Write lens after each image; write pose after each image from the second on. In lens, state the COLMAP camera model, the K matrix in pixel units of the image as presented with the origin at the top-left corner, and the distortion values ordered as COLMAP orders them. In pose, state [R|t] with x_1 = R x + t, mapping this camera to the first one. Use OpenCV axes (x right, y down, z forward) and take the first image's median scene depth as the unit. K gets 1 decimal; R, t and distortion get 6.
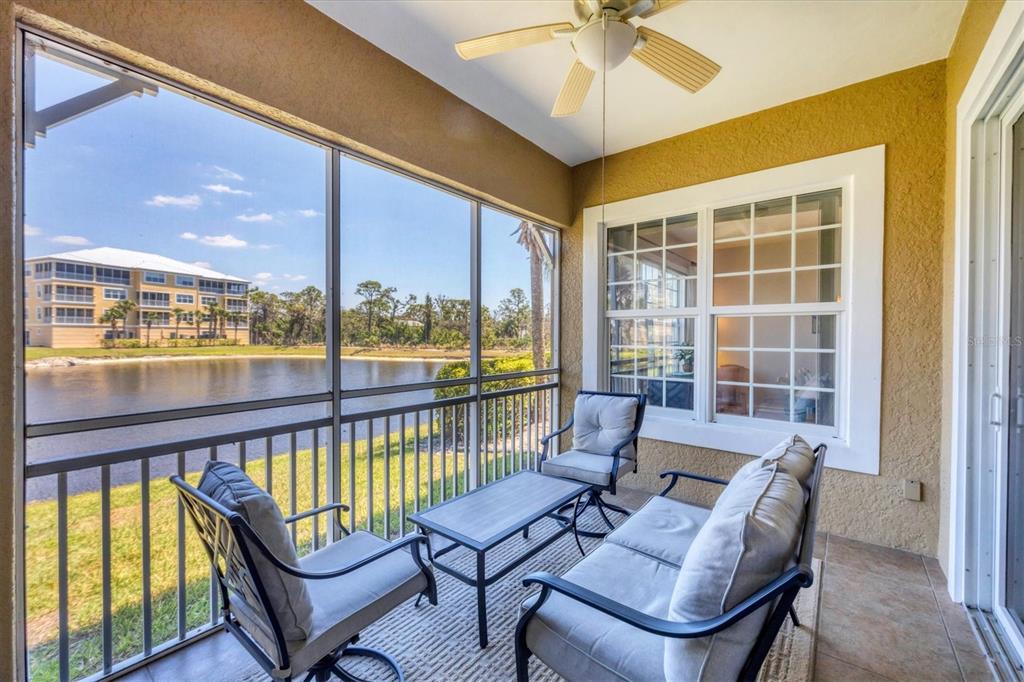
lens RADIAL K [[419.9, 0, 511.6], [0, 419.9, 340.4], [0, 0, 1]] dist [-0.000925, 0.000139]
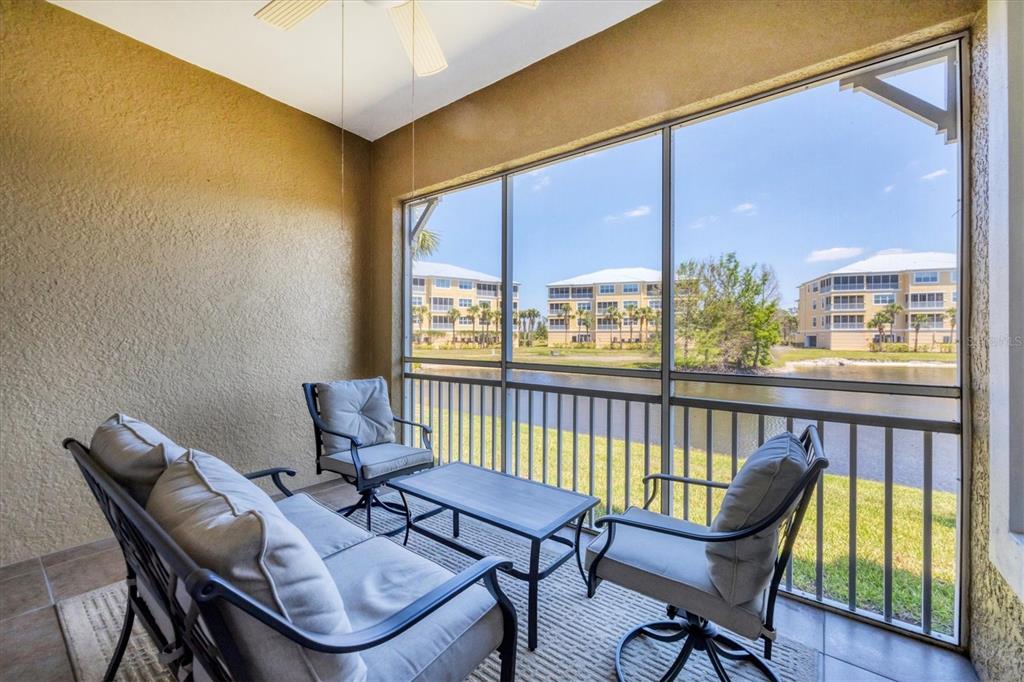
lens RADIAL K [[419.9, 0, 510.3], [0, 419.9, 339.8], [0, 0, 1]] dist [-0.000925, 0.000139]
pose [[0.008817, -0.002055, -0.999959, 0.076313], [-0.016927, 0.999854, -0.002204, 0.007024], [0.999818, 0.016946, 0.008781, 0.080207]]
